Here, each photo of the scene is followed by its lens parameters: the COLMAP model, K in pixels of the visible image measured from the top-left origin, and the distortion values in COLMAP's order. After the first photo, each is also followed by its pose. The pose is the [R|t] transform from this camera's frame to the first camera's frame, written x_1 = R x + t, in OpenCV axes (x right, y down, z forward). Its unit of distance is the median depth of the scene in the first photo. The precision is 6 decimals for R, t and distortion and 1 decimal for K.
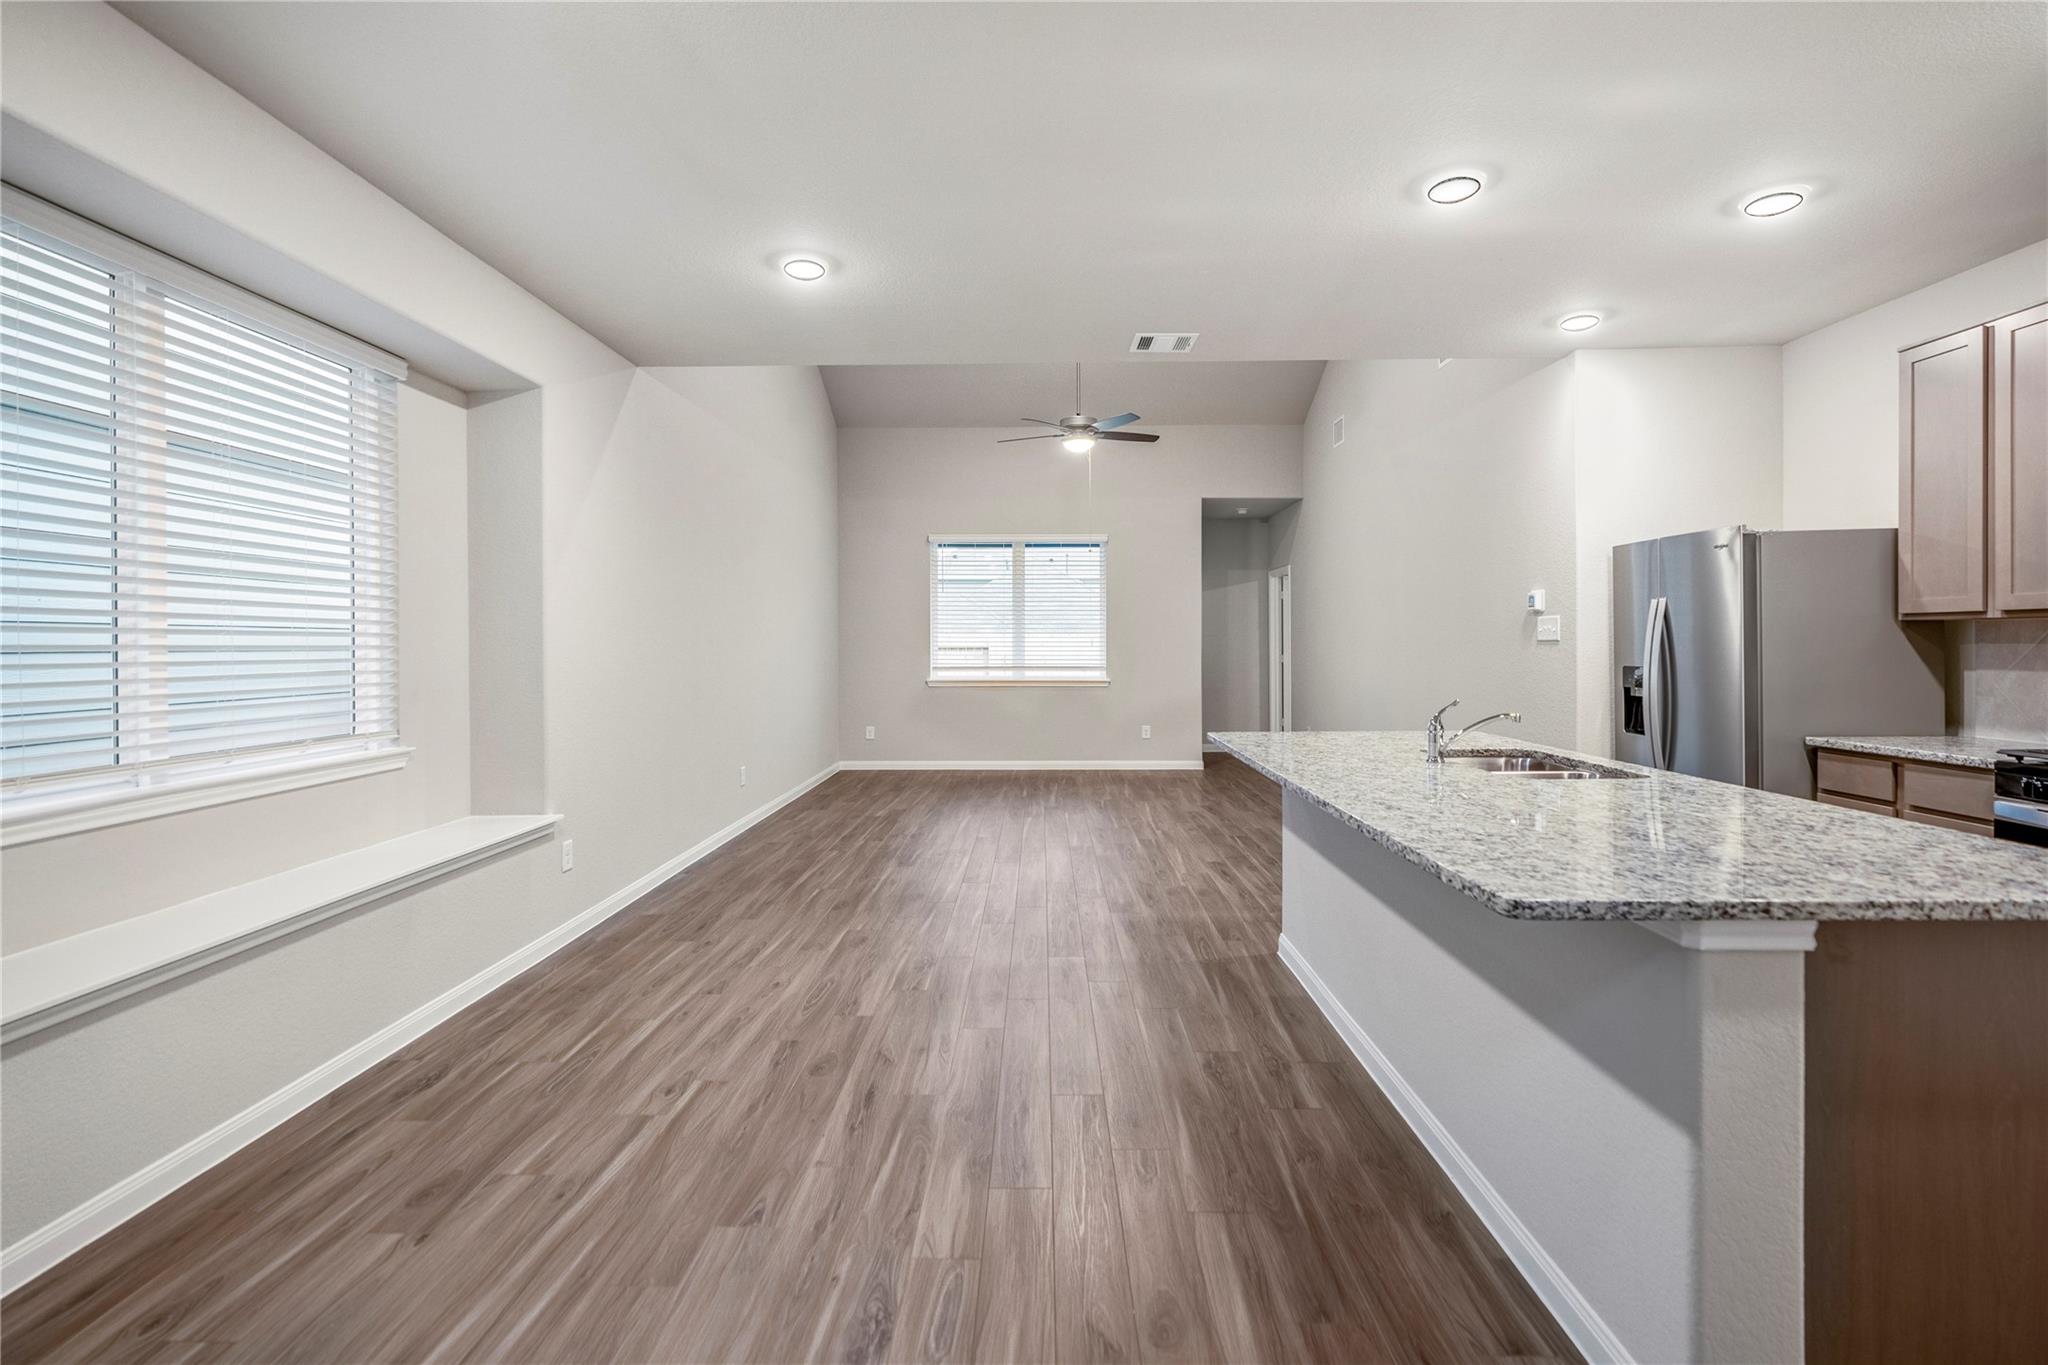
lens RADIAL K [[963.6, 0, 1023.0], [0, 963.6, 647.6], [0, 0, 1]] dist [-0.003744, 0.000912]
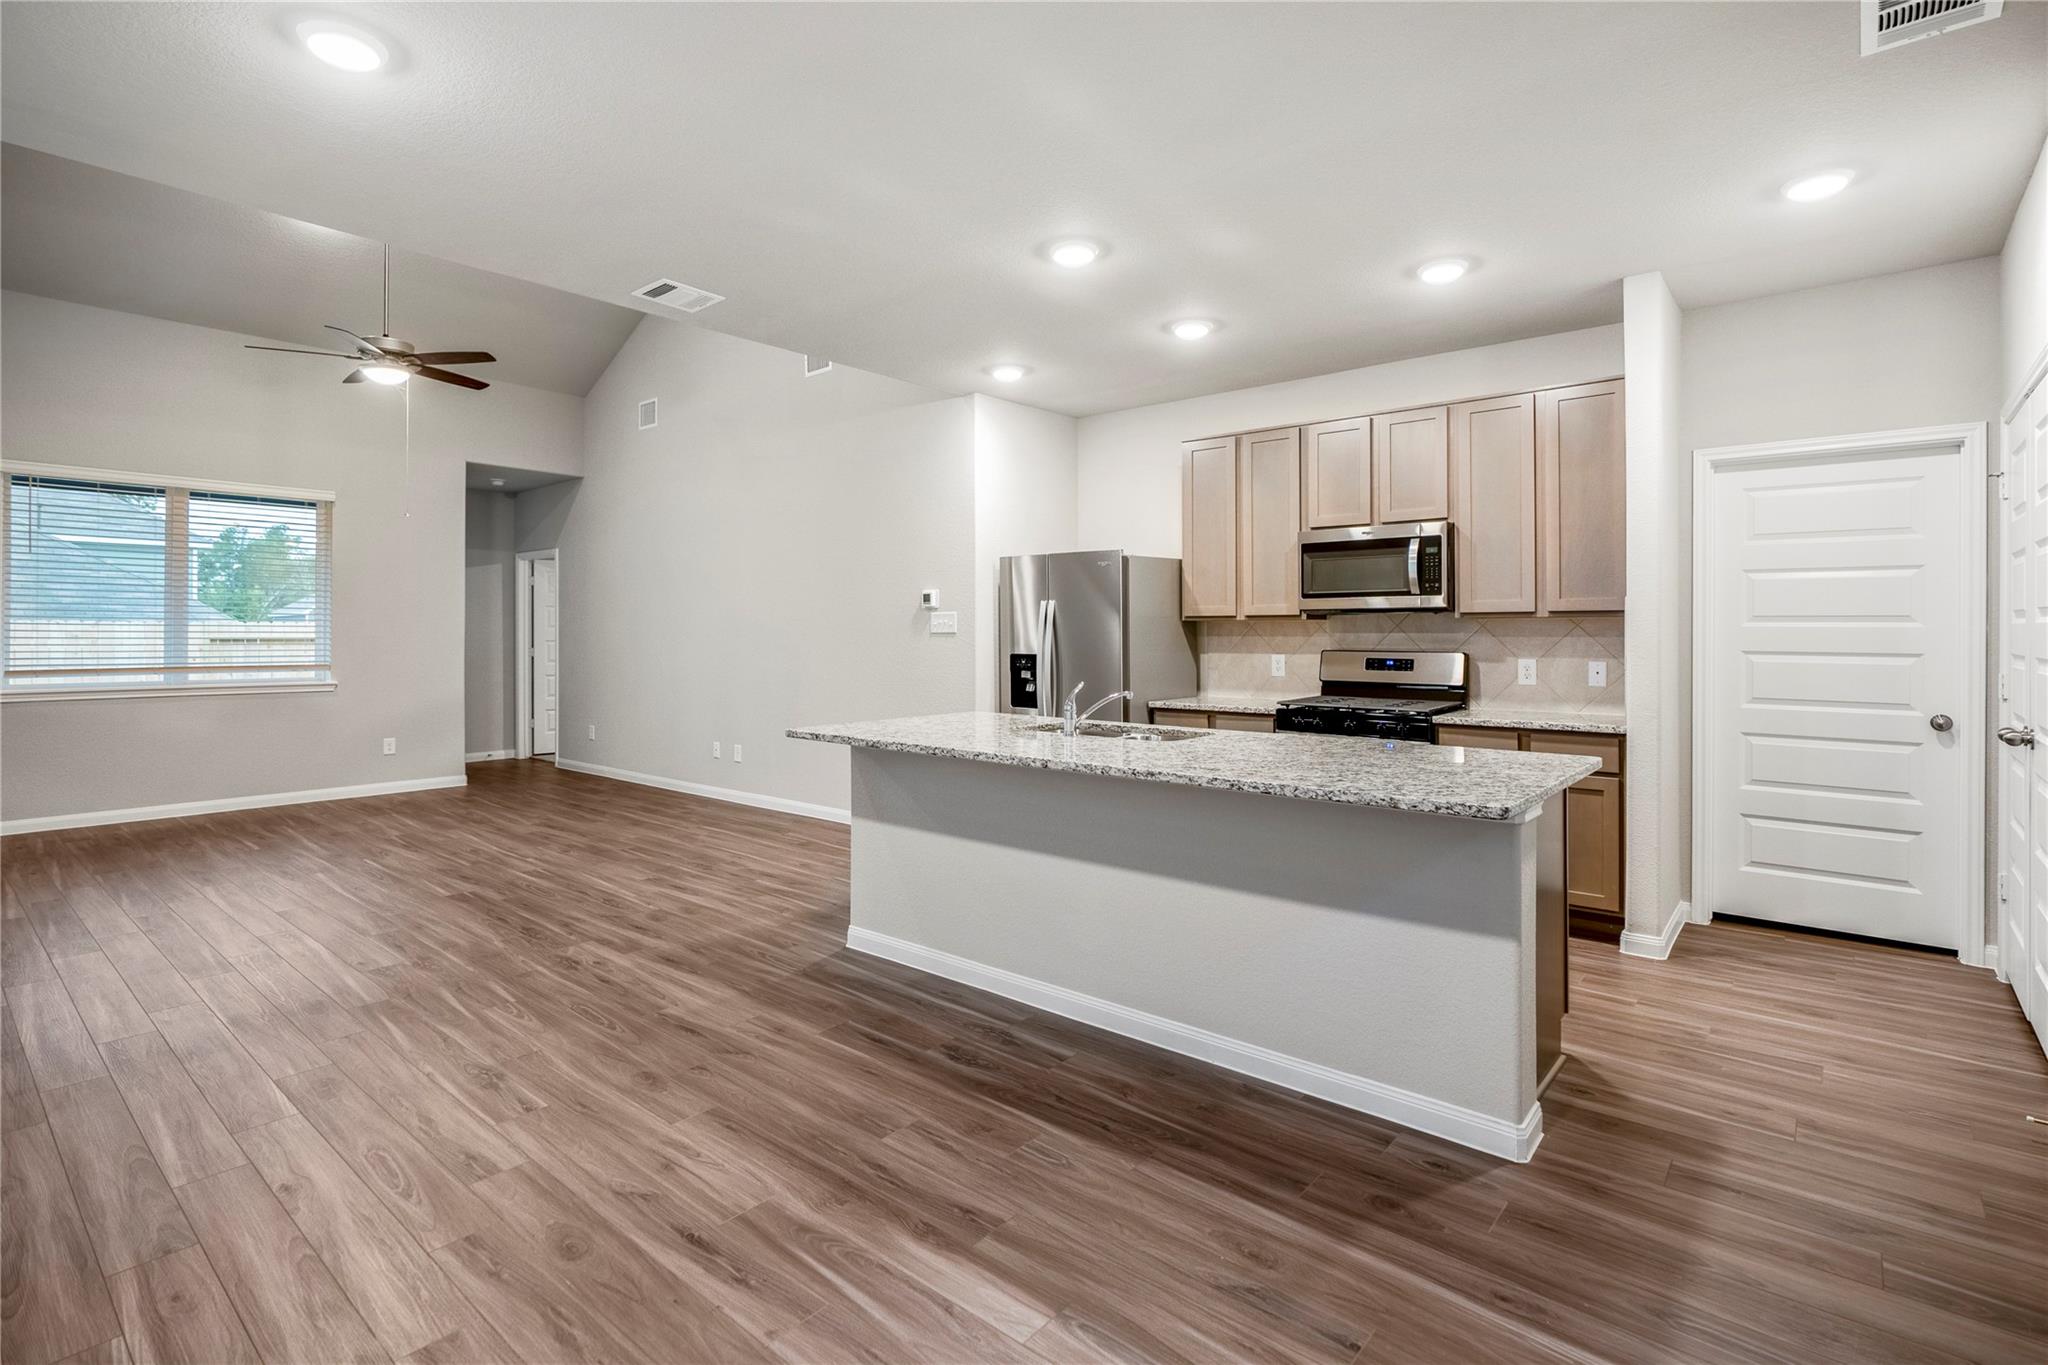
lens RADIAL K [[976.0, 0, 1013.5], [0, 976.0, 627.7], [0, 0, 1]] dist [-0.004929, 0.000796]
pose [[0.634654, 0.007947, 0.772756, -0.409180], [0.001452, 0.999933, -0.011475, -0.000202], [-0.772795, 0.008404, 0.634600, 0.226007]]
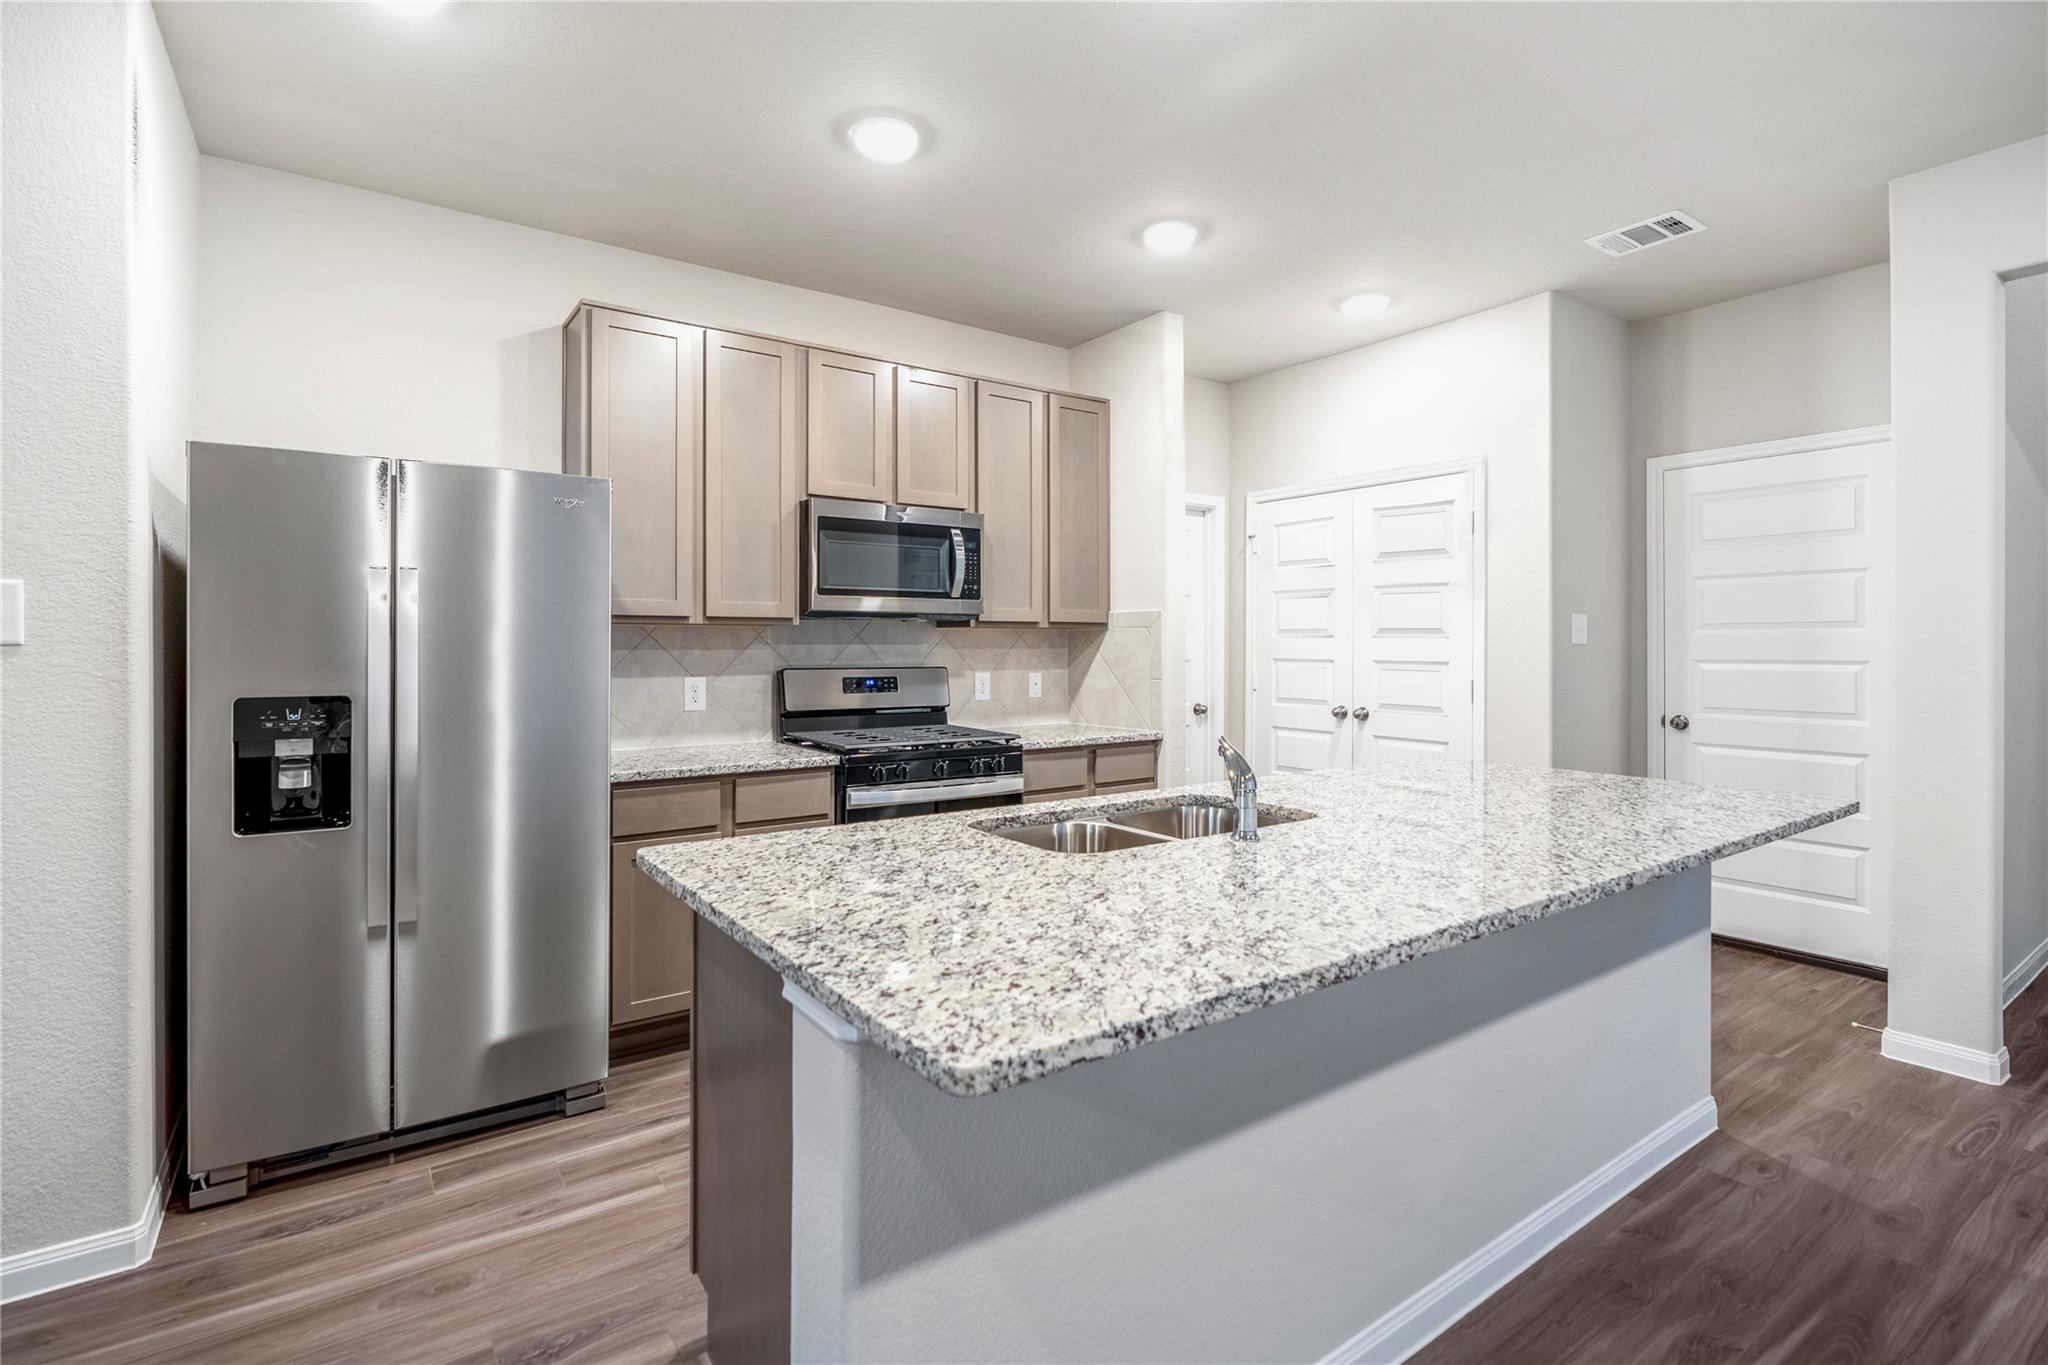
lens RADIAL K [[963.6, 0, 1023.0], [0, 963.6, 647.6], [0, 0, 1]] dist [-0.003744, 0.000912]
pose [[-0.594644, 0.001723, 0.803987, 0.011633], [0.006526, 0.999975, 0.002684, -0.005606], [-0.803963, 0.006843, -0.594641, 1.128317]]
